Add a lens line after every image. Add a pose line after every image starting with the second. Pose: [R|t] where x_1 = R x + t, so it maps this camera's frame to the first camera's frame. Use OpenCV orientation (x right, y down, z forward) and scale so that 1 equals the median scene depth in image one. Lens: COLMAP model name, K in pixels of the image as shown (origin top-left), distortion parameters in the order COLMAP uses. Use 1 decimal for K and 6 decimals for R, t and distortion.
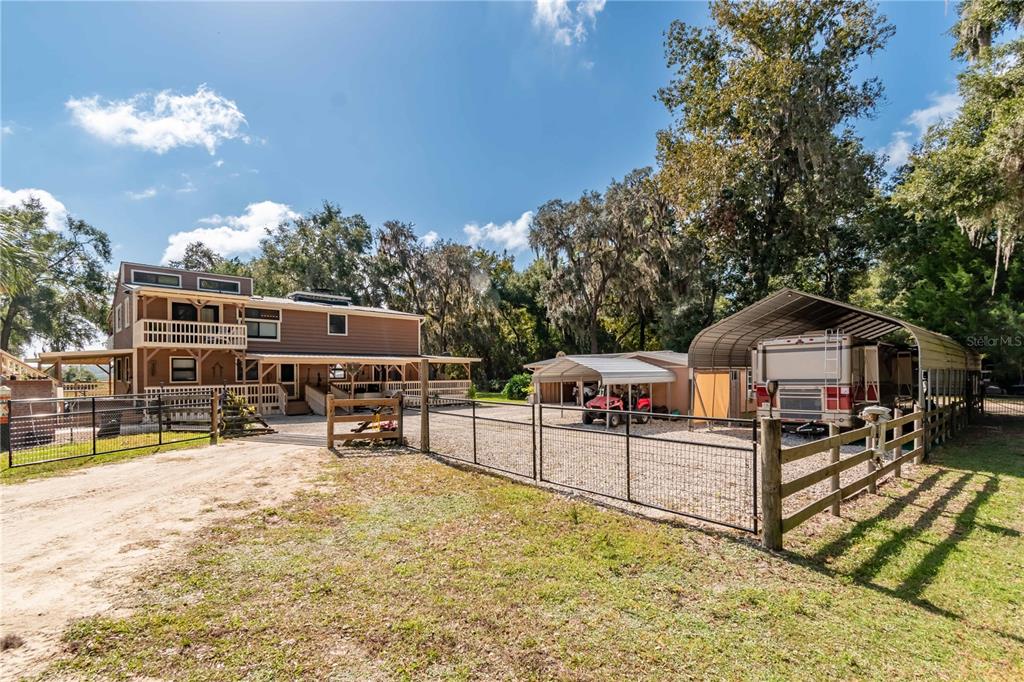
lens RADIAL K [[447.6, 0, 512.6], [0, 447.6, 368.6], [0, 0, 1]] dist [-0.002255, 0.000171]
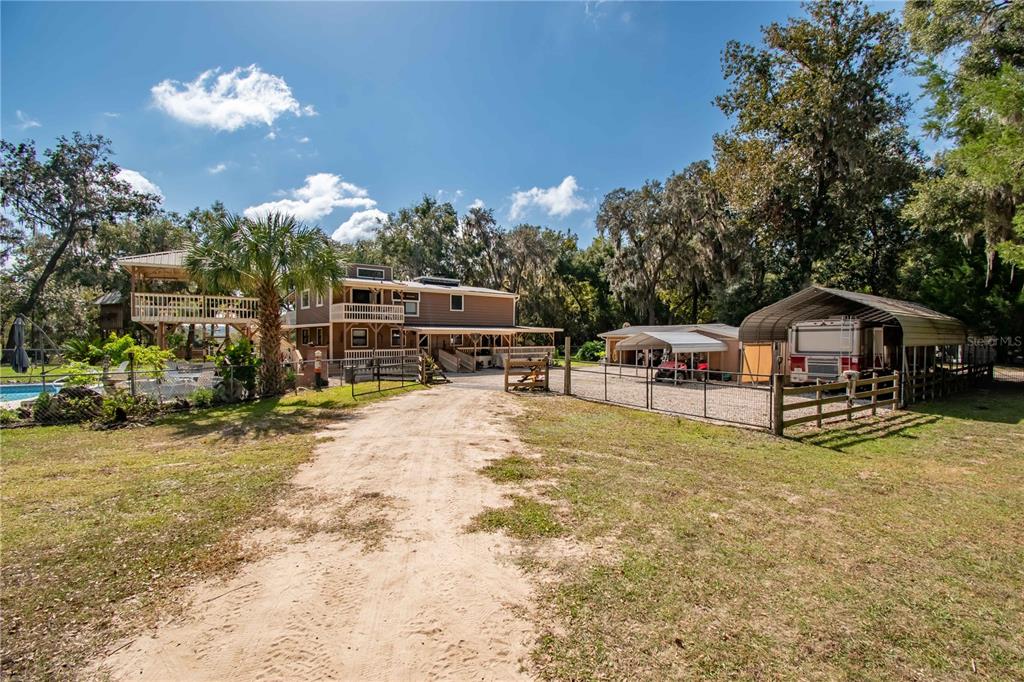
lens RADIAL K [[442.6, 0, 512.0], [0, 442.6, 341.0], [0, 0, 1]] dist [0.002444, -0.017137]
pose [[0.995123, 0.011049, -0.098017, -0.083654], [-0.008872, 0.999705, 0.022613, -0.014475], [0.098238, -0.021633, 0.994928, -0.210295]]
